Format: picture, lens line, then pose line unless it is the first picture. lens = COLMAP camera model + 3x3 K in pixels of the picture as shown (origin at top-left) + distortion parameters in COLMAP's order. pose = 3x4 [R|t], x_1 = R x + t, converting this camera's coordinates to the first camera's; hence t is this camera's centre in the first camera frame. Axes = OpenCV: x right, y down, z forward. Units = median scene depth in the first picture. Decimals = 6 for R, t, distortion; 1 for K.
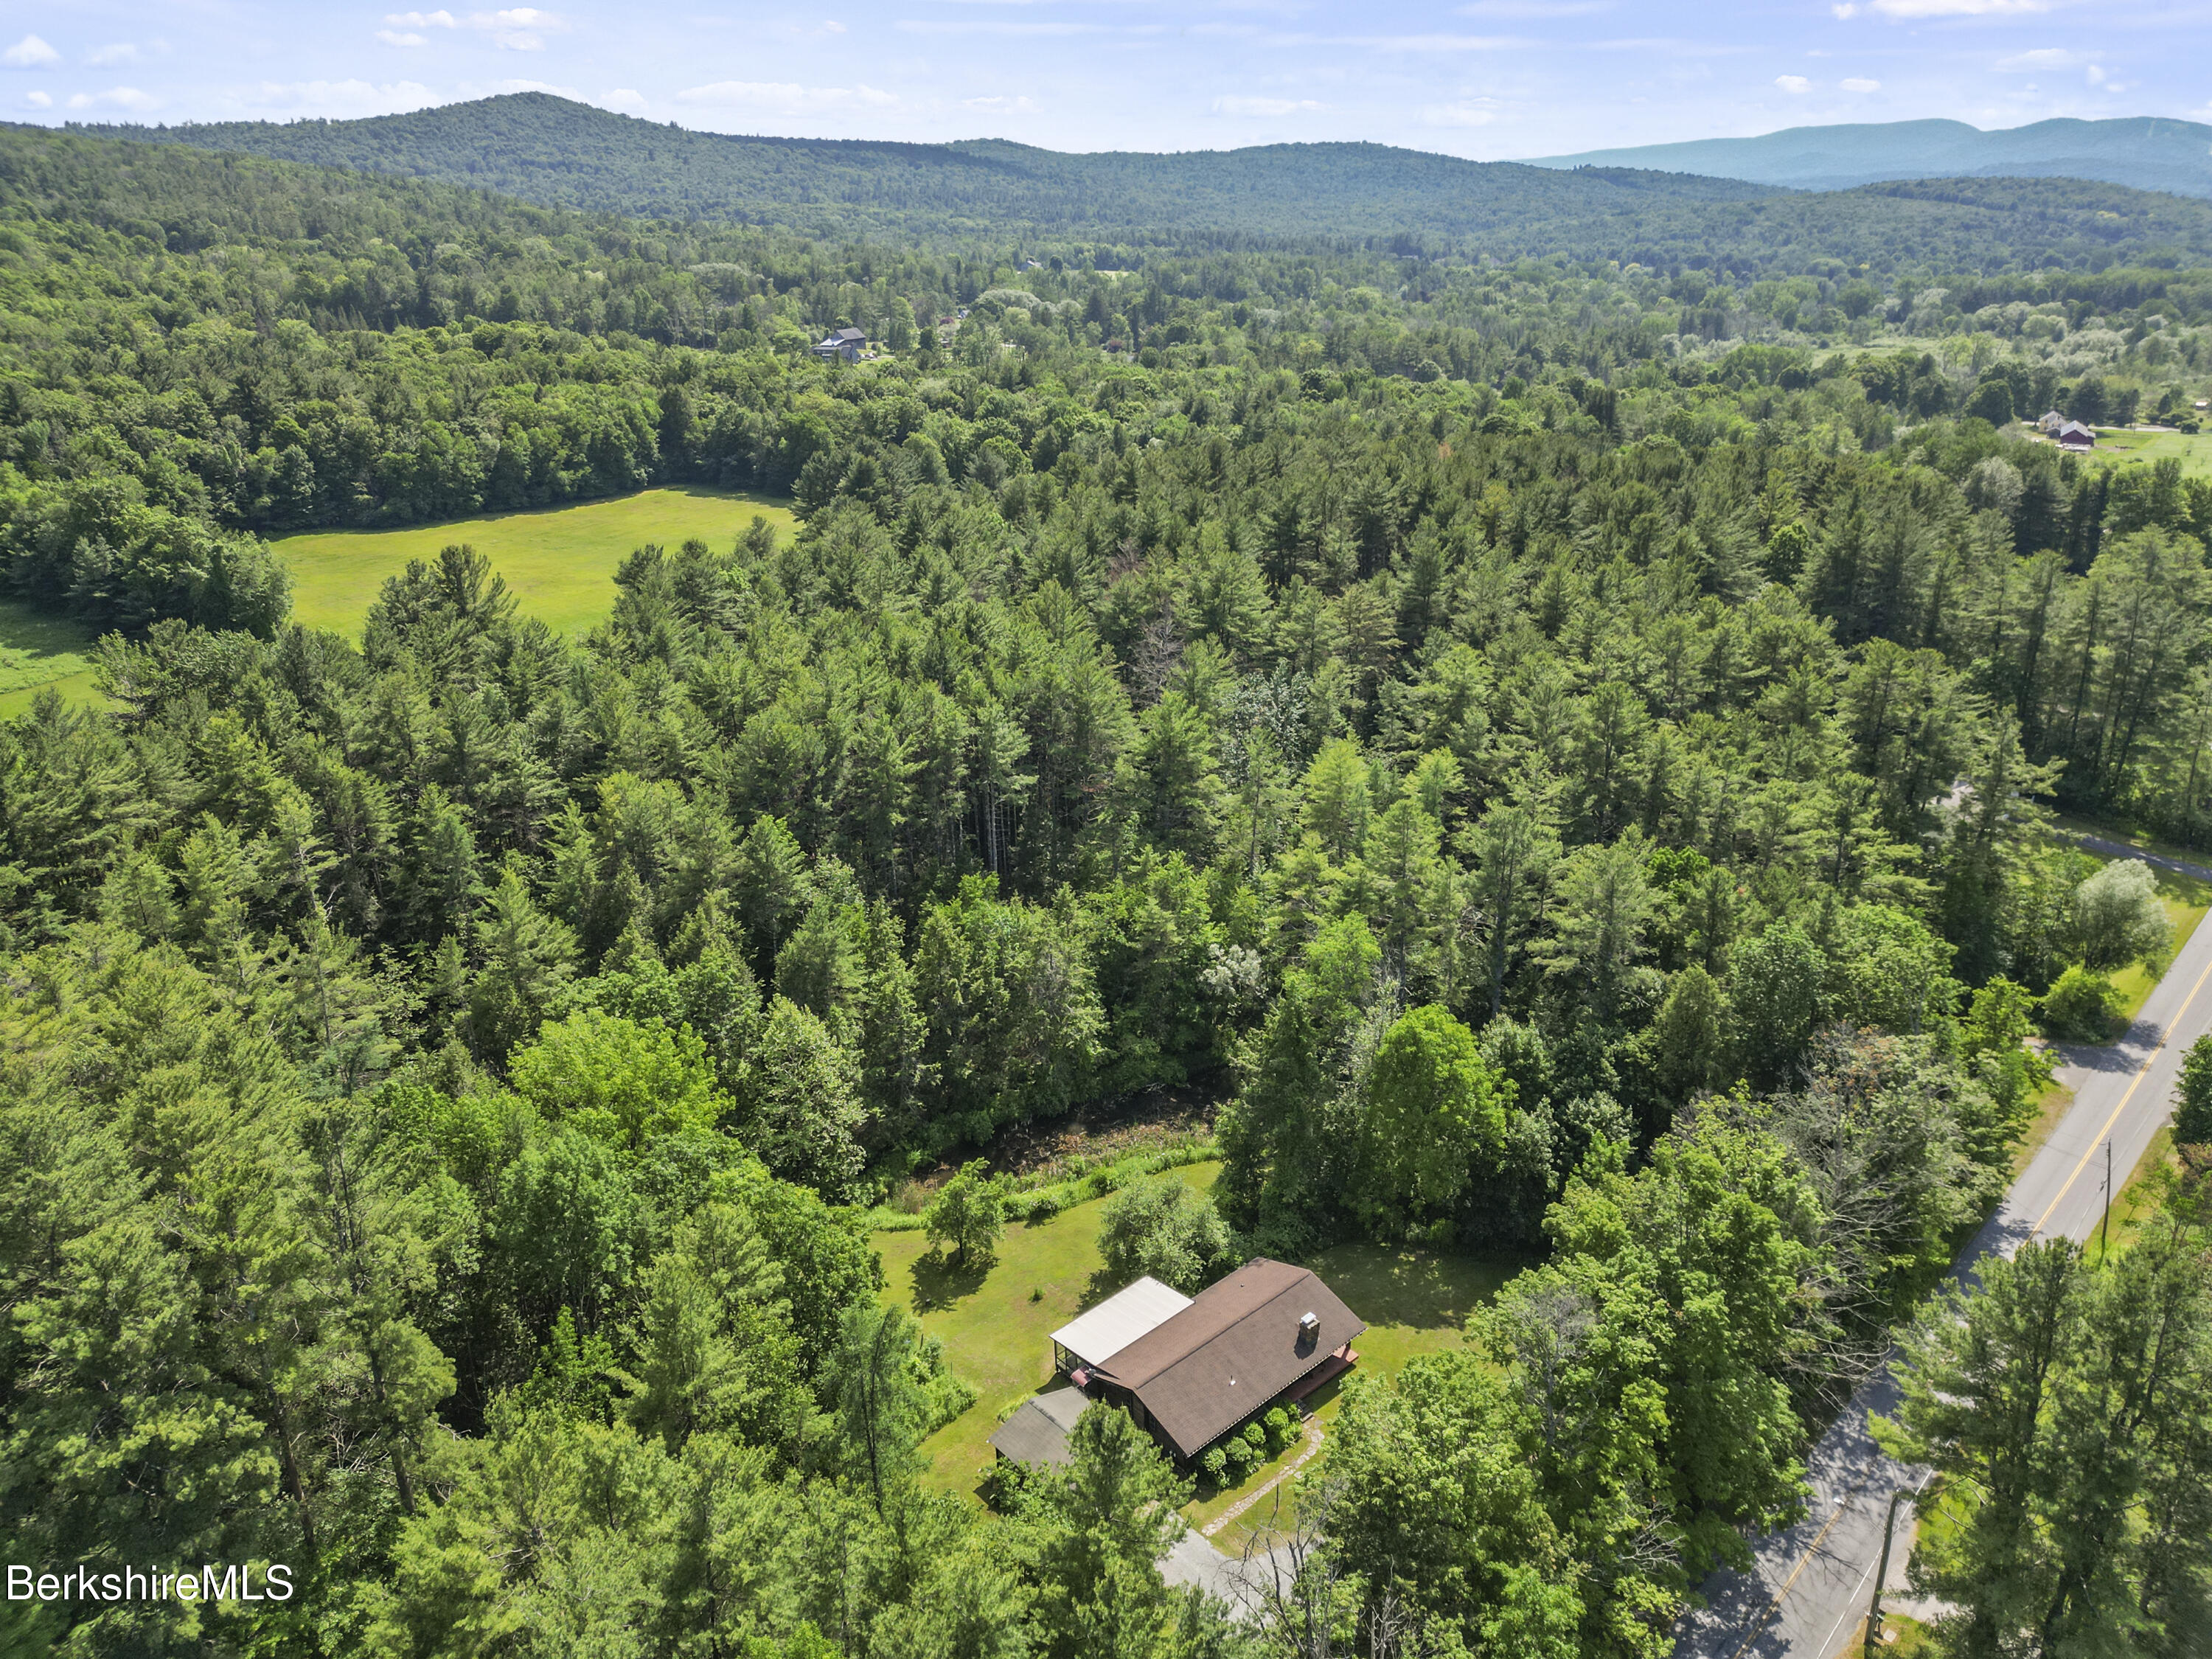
lens RADIAL K [[1544.5, 0, 1099.9], [0, 1544.5, 728.6], [0, 0, 1]] dist [-0.000588, -0.001424]
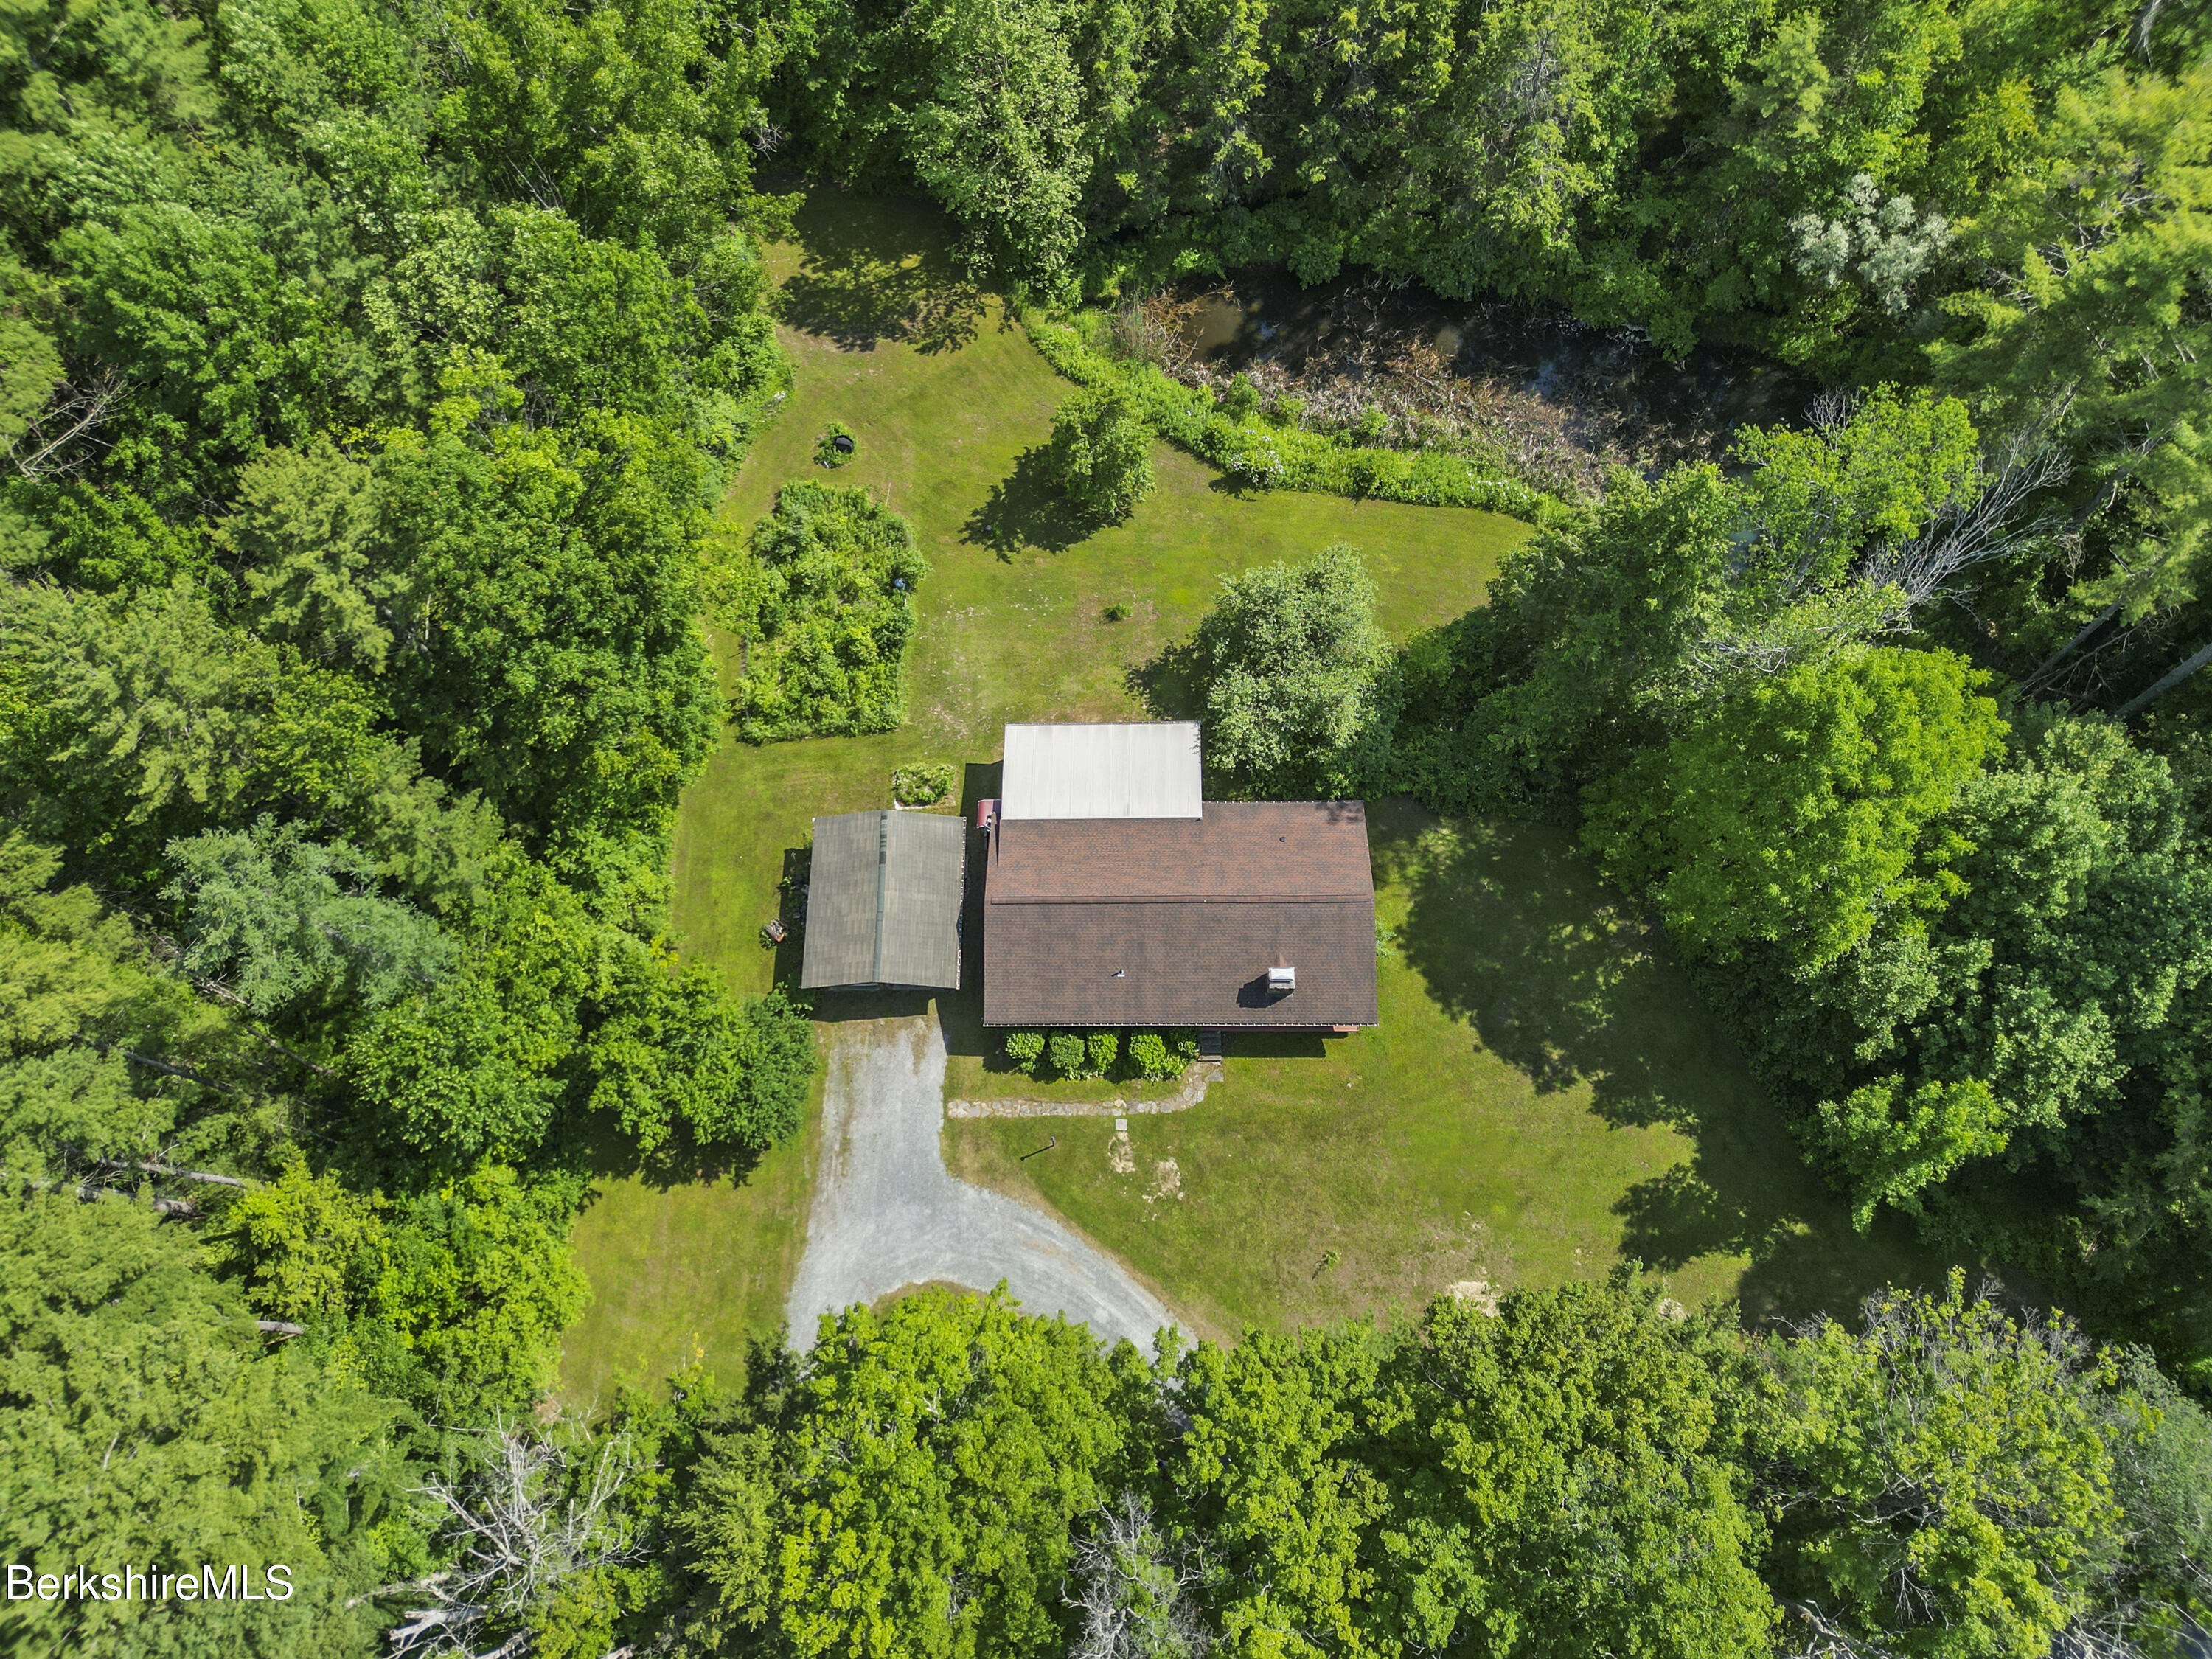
lens RADIAL K [[1548.1, 0, 1106.0], [0, 1548.1, 829.5], [0, 0, 1]] dist [0.041268, 0.000561]
pose [[0.756591, 0.622163, -0.201205, 0.137696], [-0.214448, 0.526778, 0.822507, -0.127926], [0.617723, -0.579154, 0.531976, 0.524965]]
